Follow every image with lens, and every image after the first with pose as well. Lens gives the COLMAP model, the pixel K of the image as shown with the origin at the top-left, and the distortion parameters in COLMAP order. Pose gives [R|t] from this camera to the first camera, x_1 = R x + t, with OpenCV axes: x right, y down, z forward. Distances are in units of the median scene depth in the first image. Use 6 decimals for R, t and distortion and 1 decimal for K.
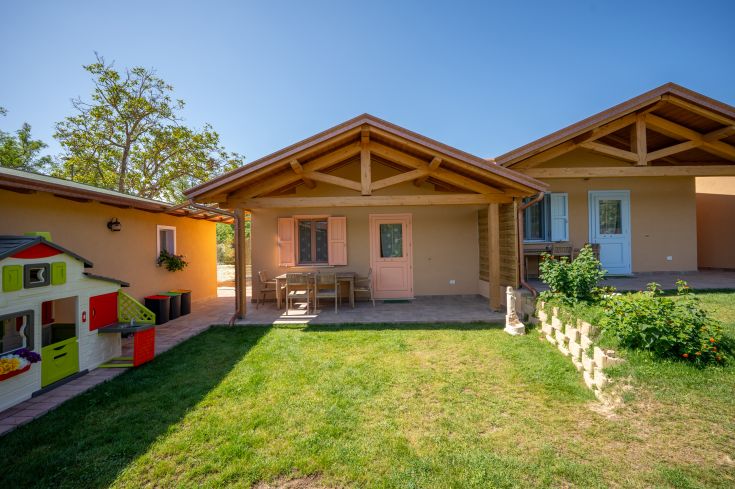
lens RADIAL K [[296.3, 0, 367.5], [0, 296.3, 244.5], [0, 0, 1]] dist [-0.002052, -0.000455]
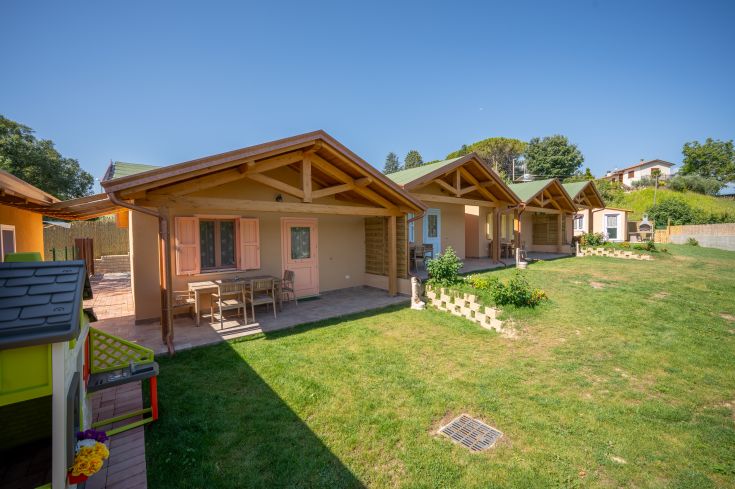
lens RADIAL K [[296.3, 0, 367.5], [0, 296.3, 244.5], [0, 0, 1]] dist [-0.002052, -0.000455]
pose [[0.775882, -0.012337, 0.630757, -0.563713], [-0.003659, 0.999704, 0.024054, -0.046830], [-0.630867, -0.020971, 0.775608, 0.036680]]
